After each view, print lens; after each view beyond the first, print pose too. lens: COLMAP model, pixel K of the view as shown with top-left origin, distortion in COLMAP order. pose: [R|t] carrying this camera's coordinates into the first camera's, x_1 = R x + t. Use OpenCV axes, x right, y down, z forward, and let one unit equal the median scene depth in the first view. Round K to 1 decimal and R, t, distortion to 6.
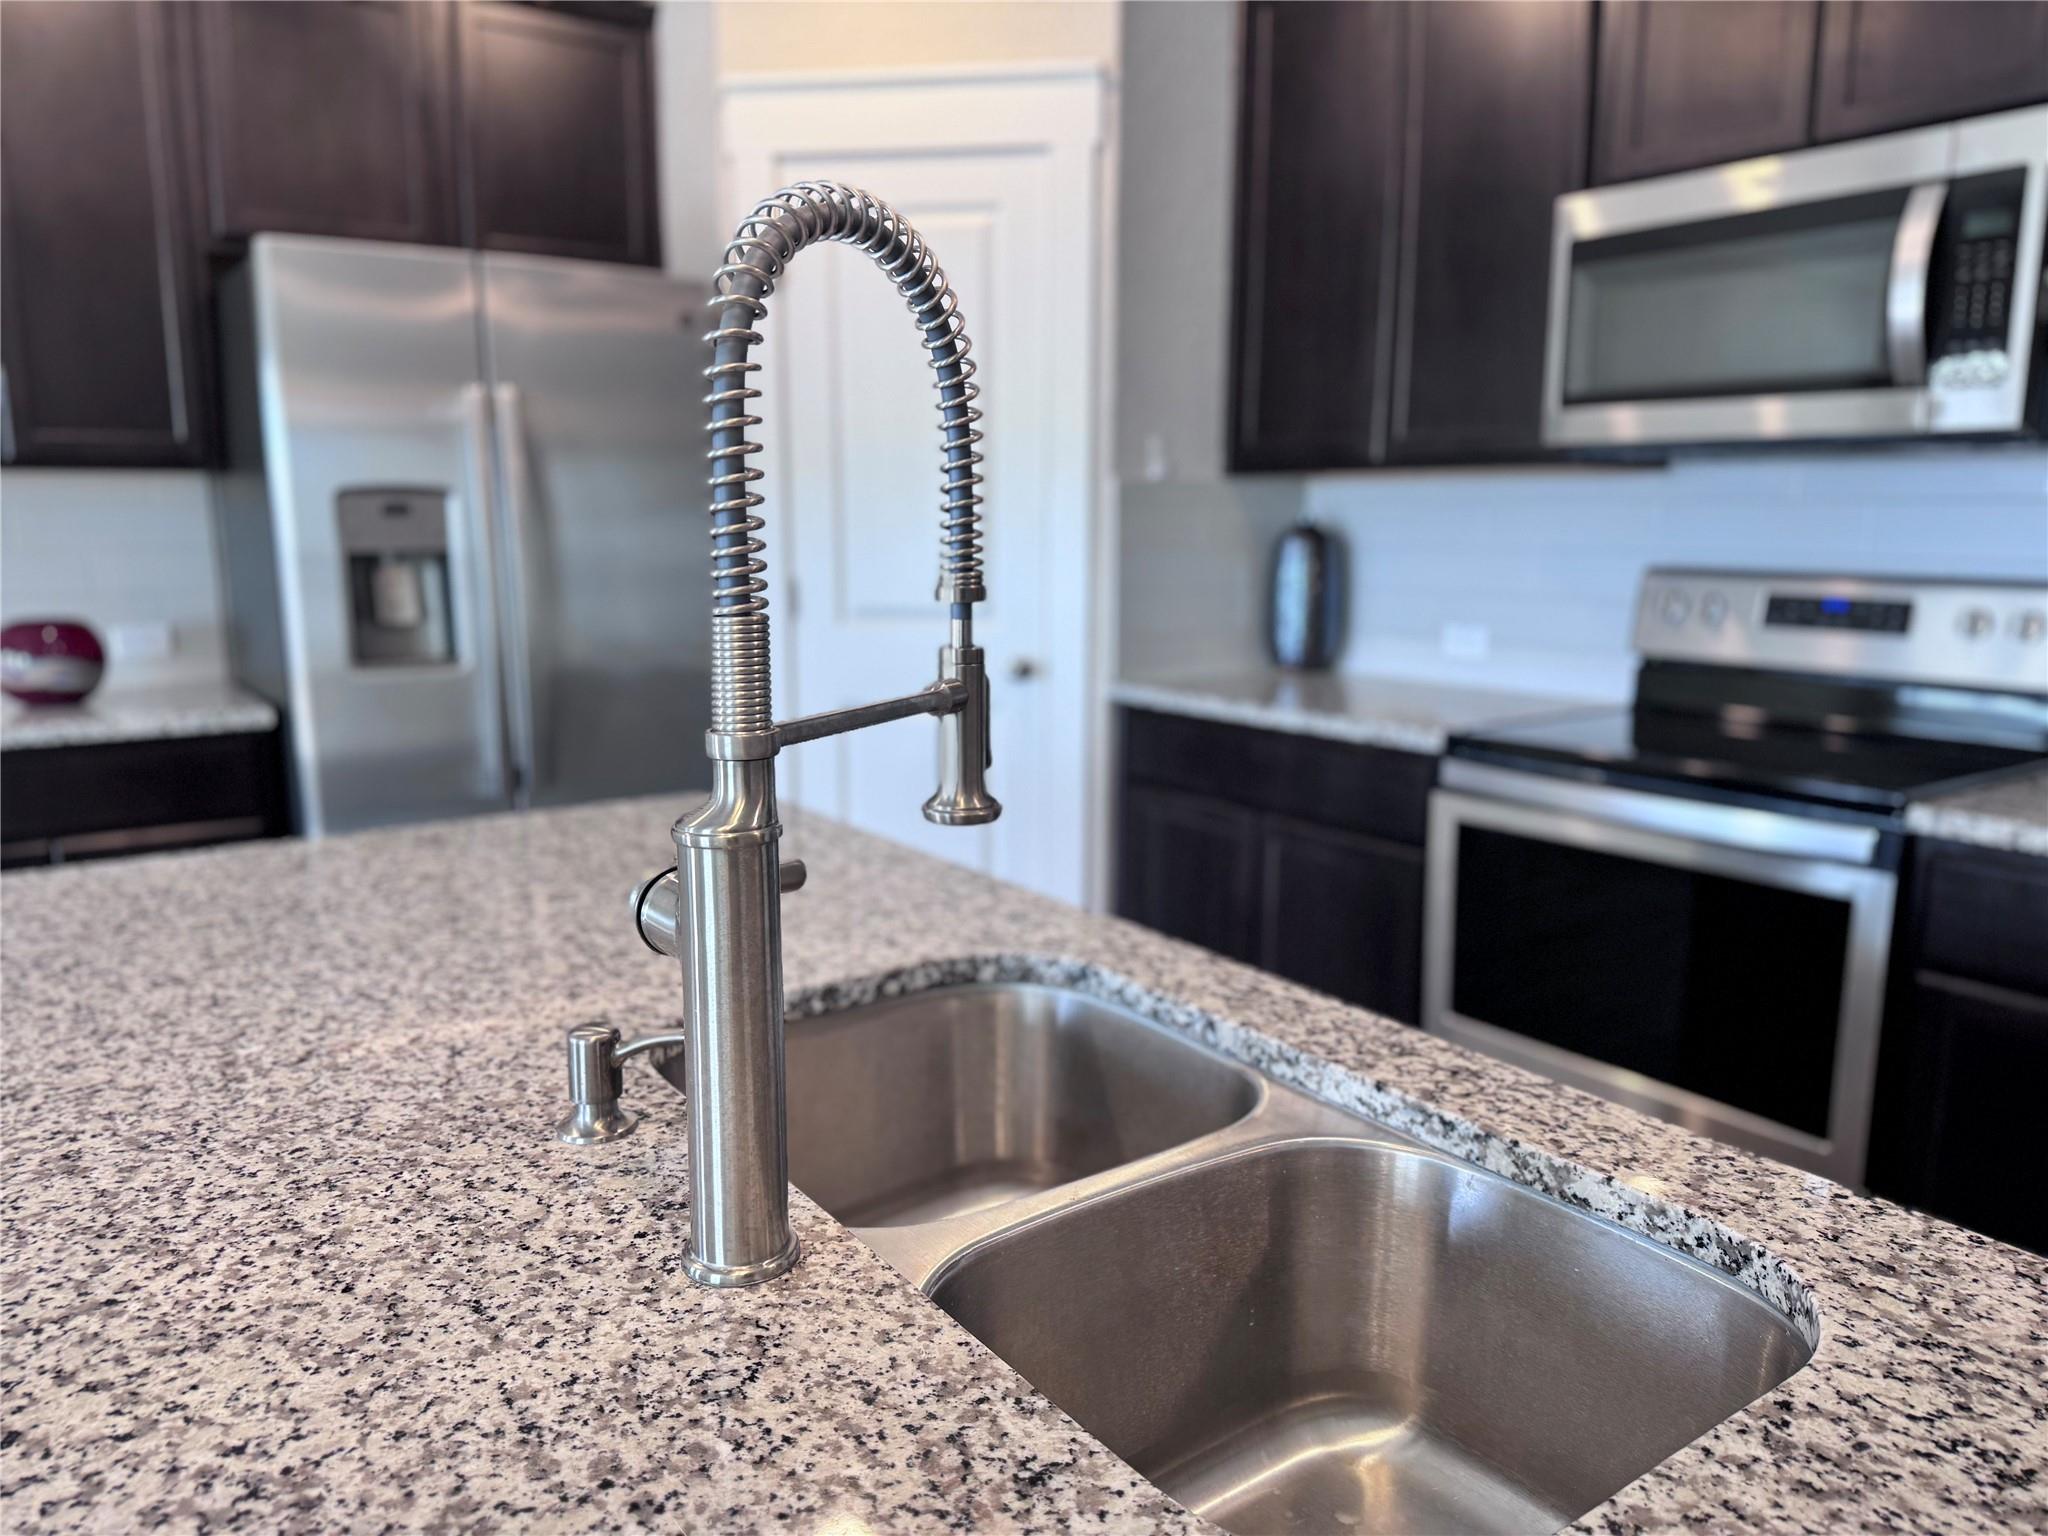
lens RADIAL K [[1448.6, 0, 1029.0], [0, 1448.6, 774.4], [0, 0, 1]] dist [0.026313, -0.011713]
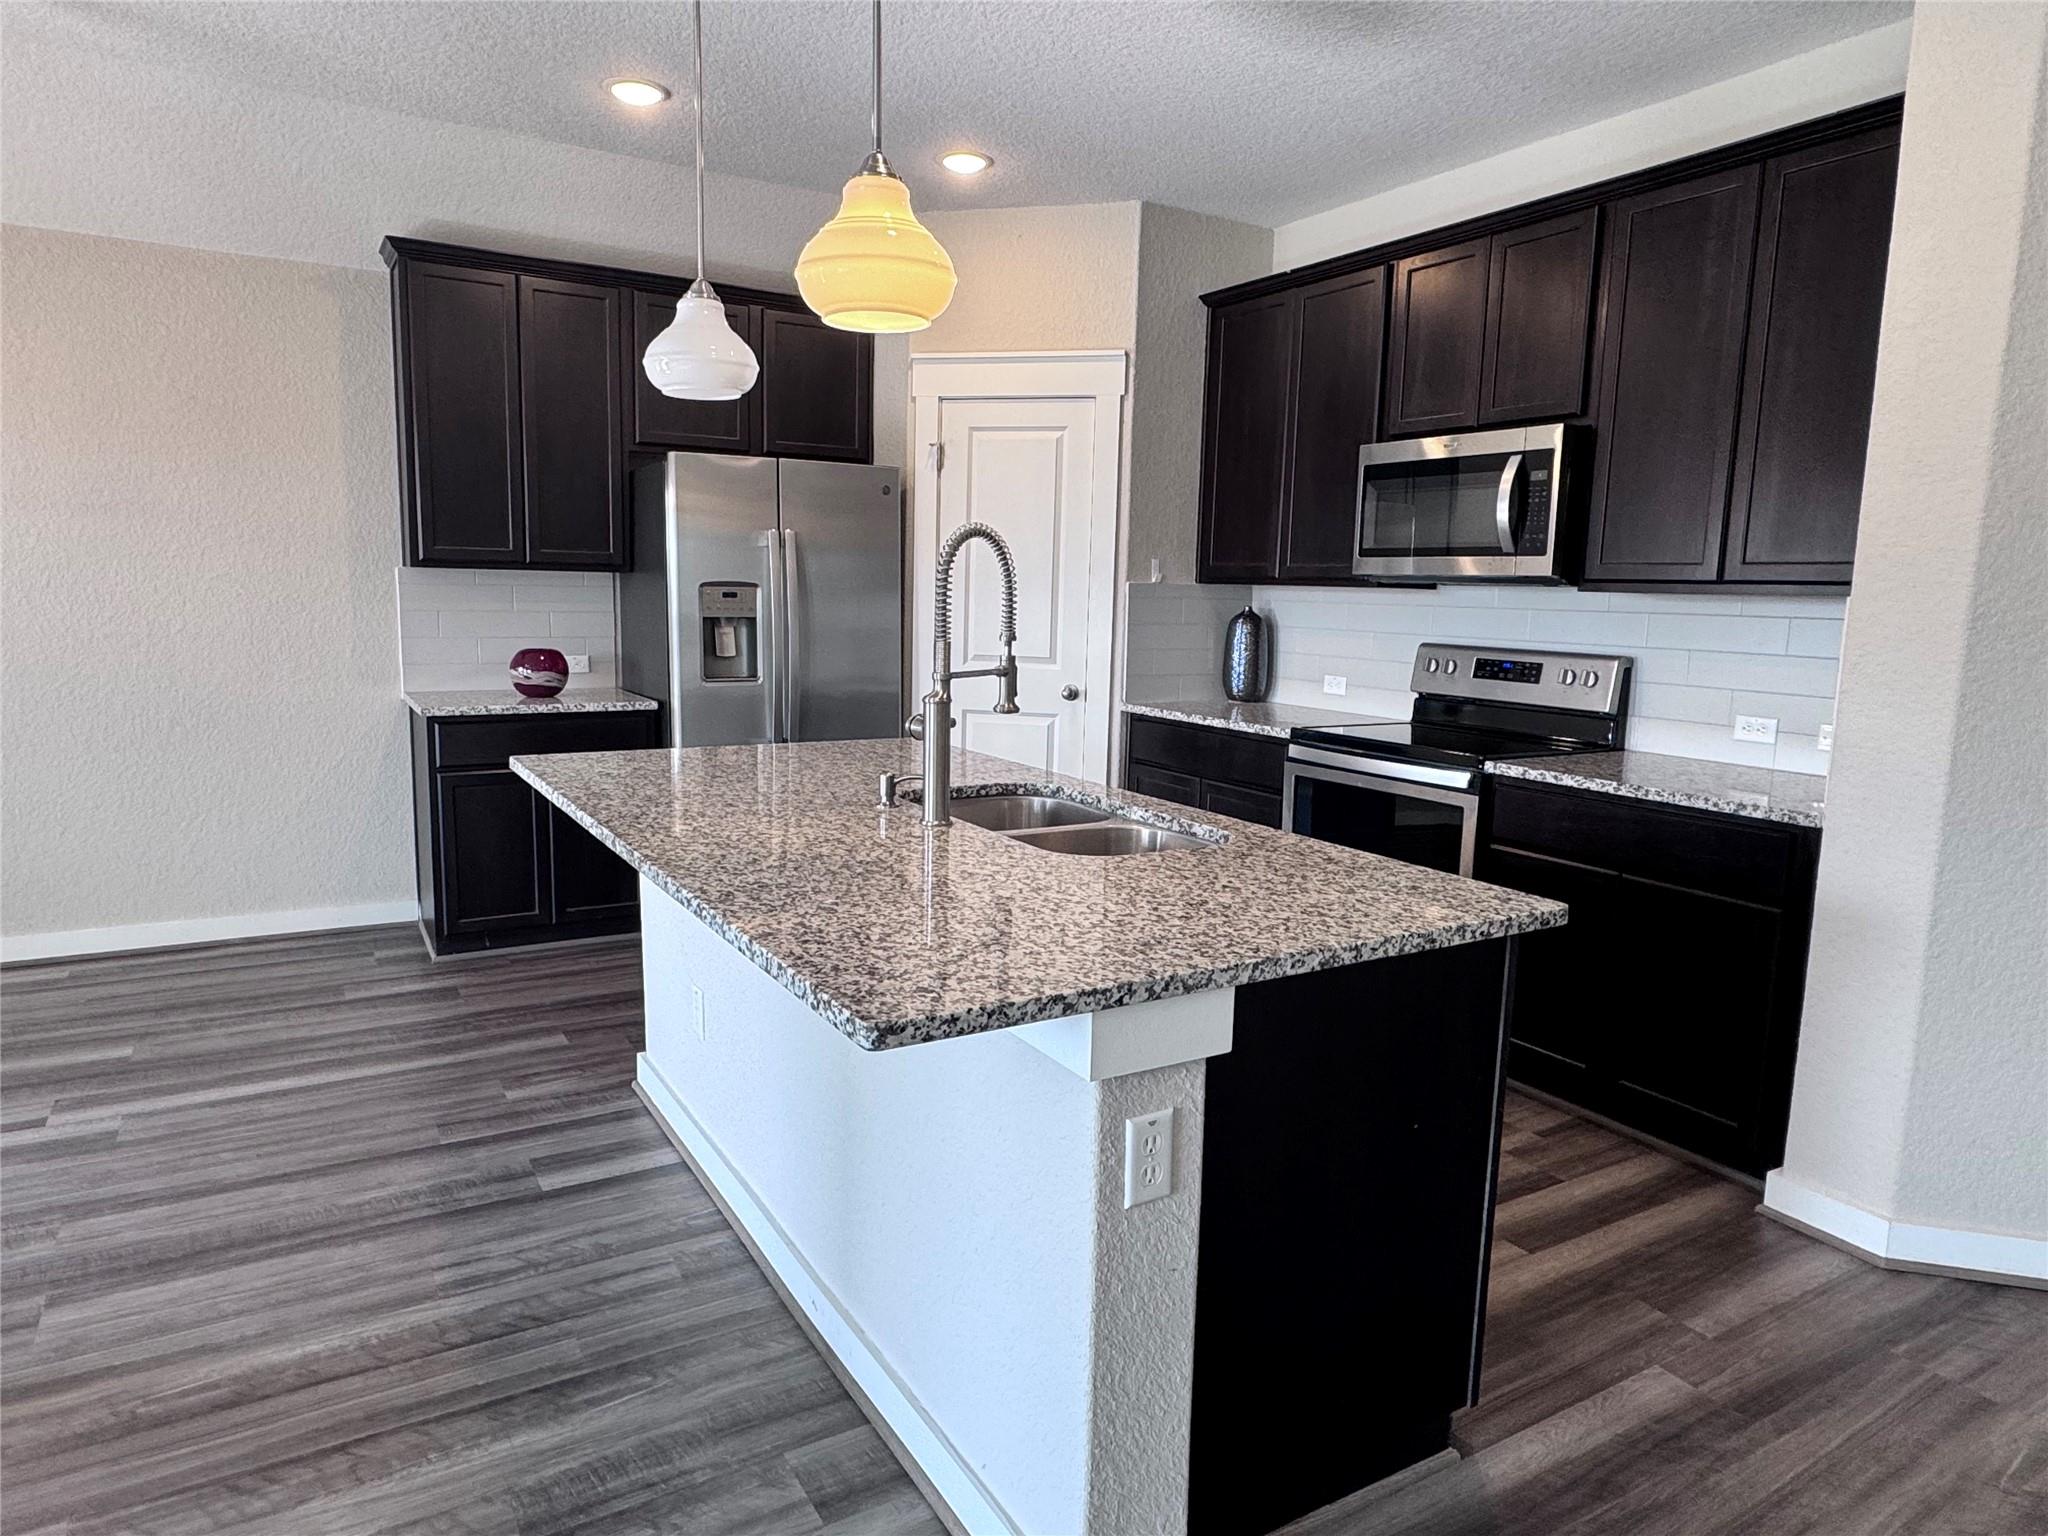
lens RADIAL K [[1255.9, 0, 1020.7], [0, 1255.9, 763.5], [0, 0, 1]] dist [-0.003005, 0.003432]
pose [[0.996185, 0.033845, -0.080430, 0.075571], [-0.037116, 0.998529, -0.039517, 0.091582], [0.078975, 0.042352, 0.995977, -0.615493]]
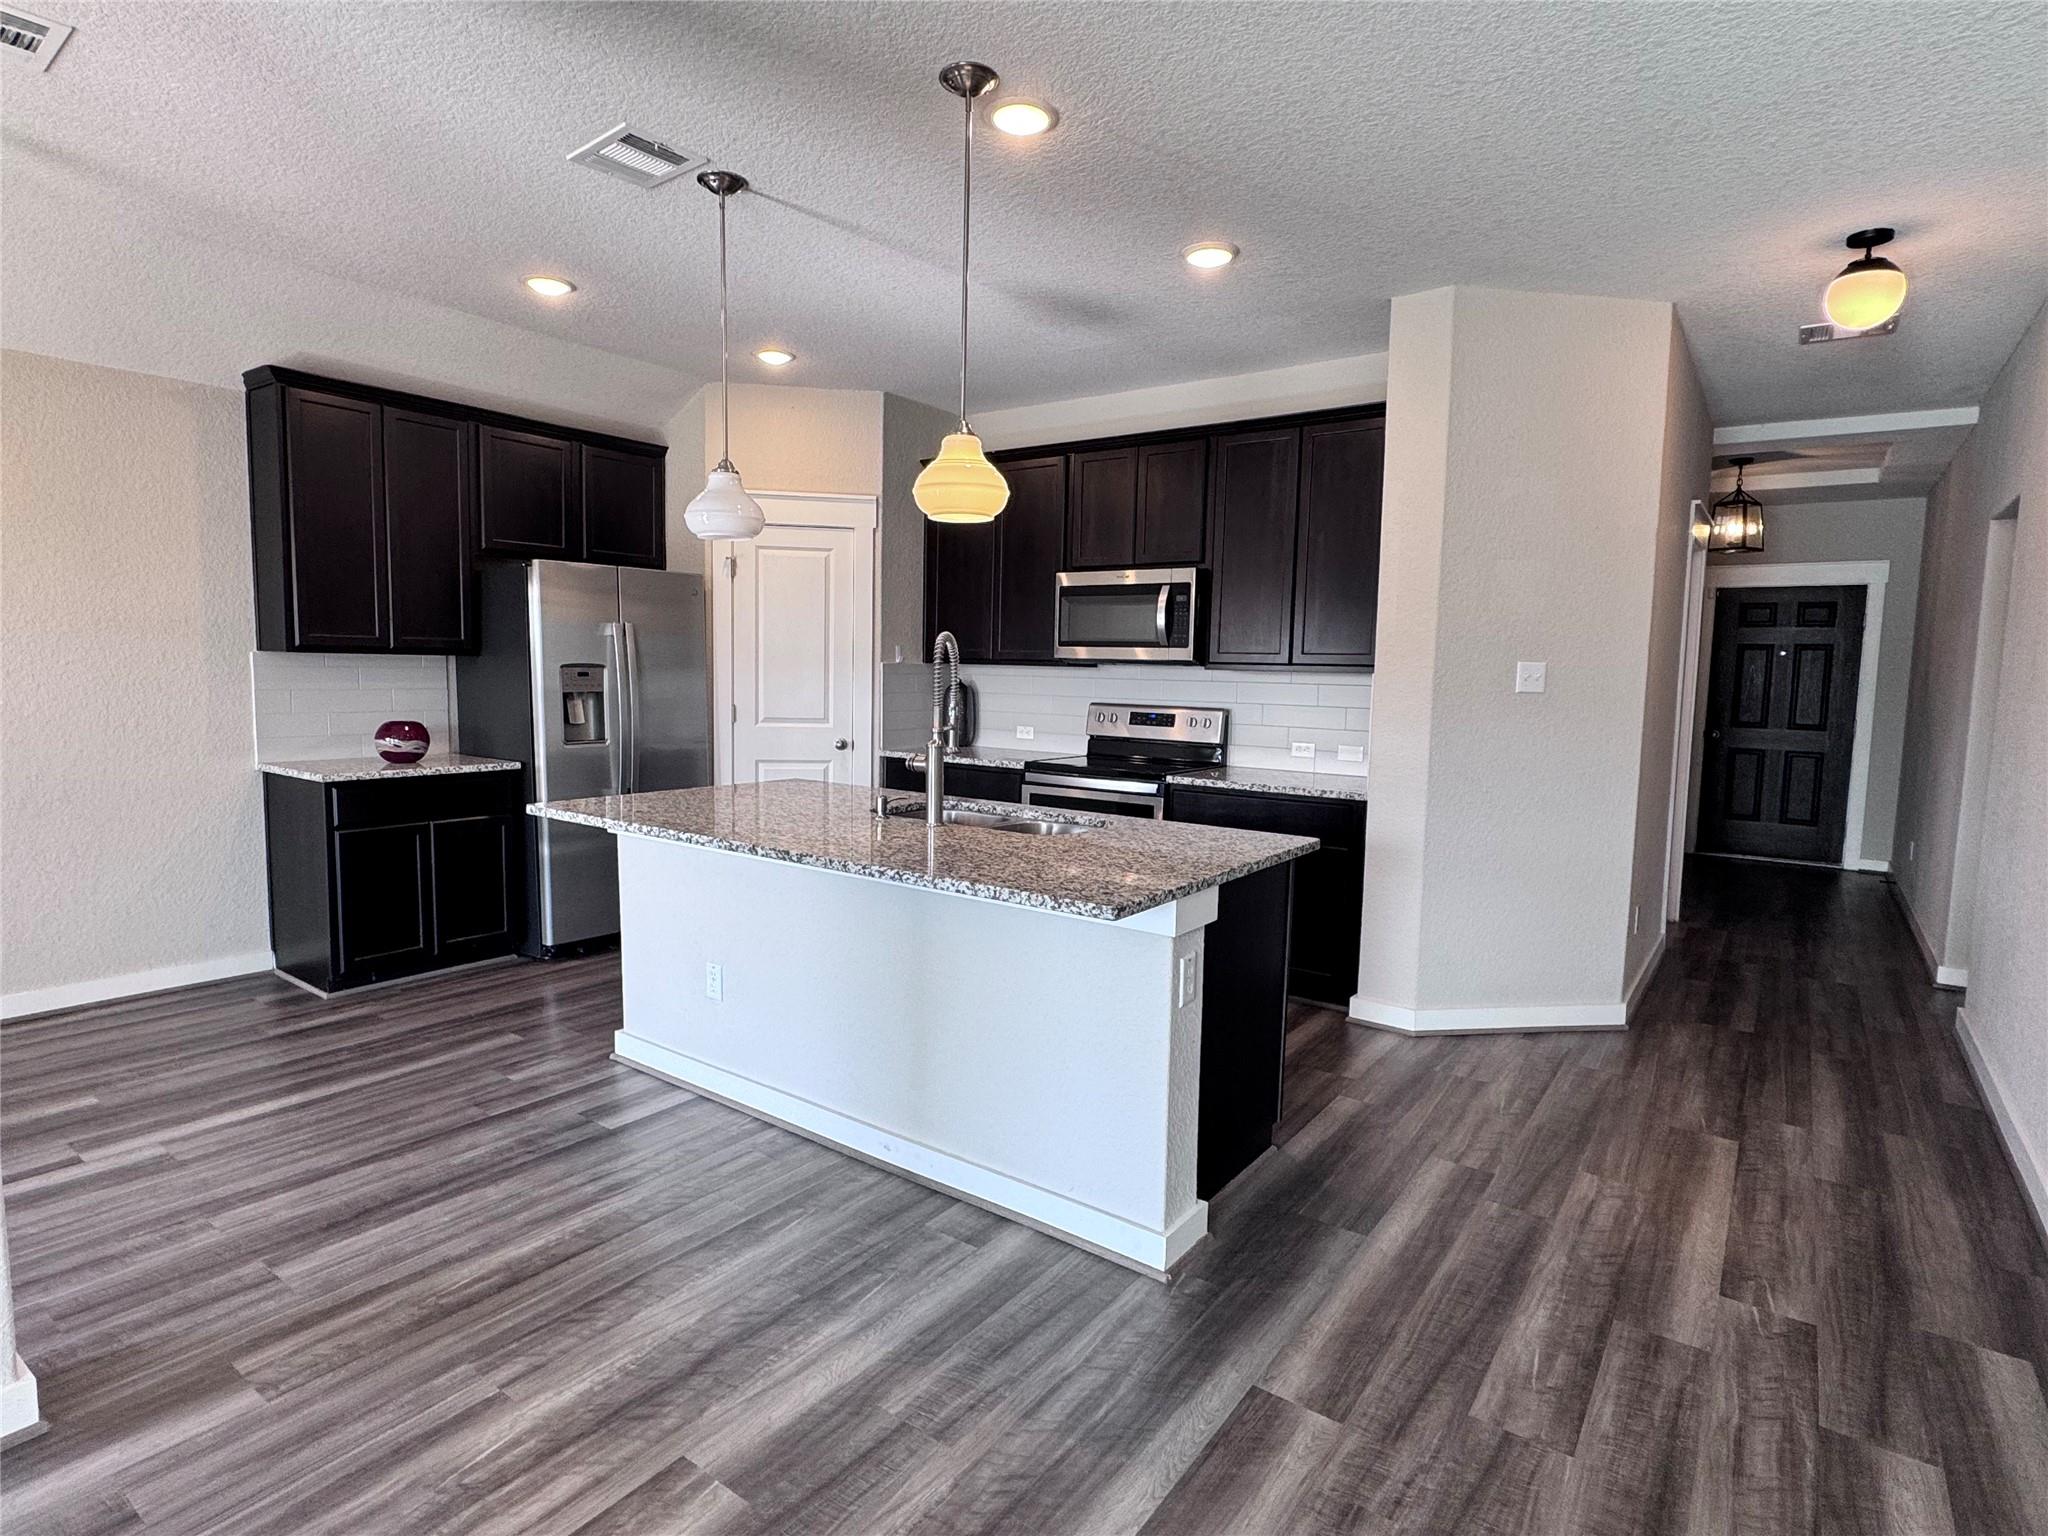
lens RADIAL K [[1053.8, 0, 1016.8], [0, 1053.8, 765.2], [0, 0, 1]] dist [0.000426, 0.000918]
pose [[0.950433, -0.011006, 0.310736, -0.344366], [0.036774, 0.996338, -0.077187, 0.129519], [-0.308748, 0.084788, 0.947357, -0.871702]]
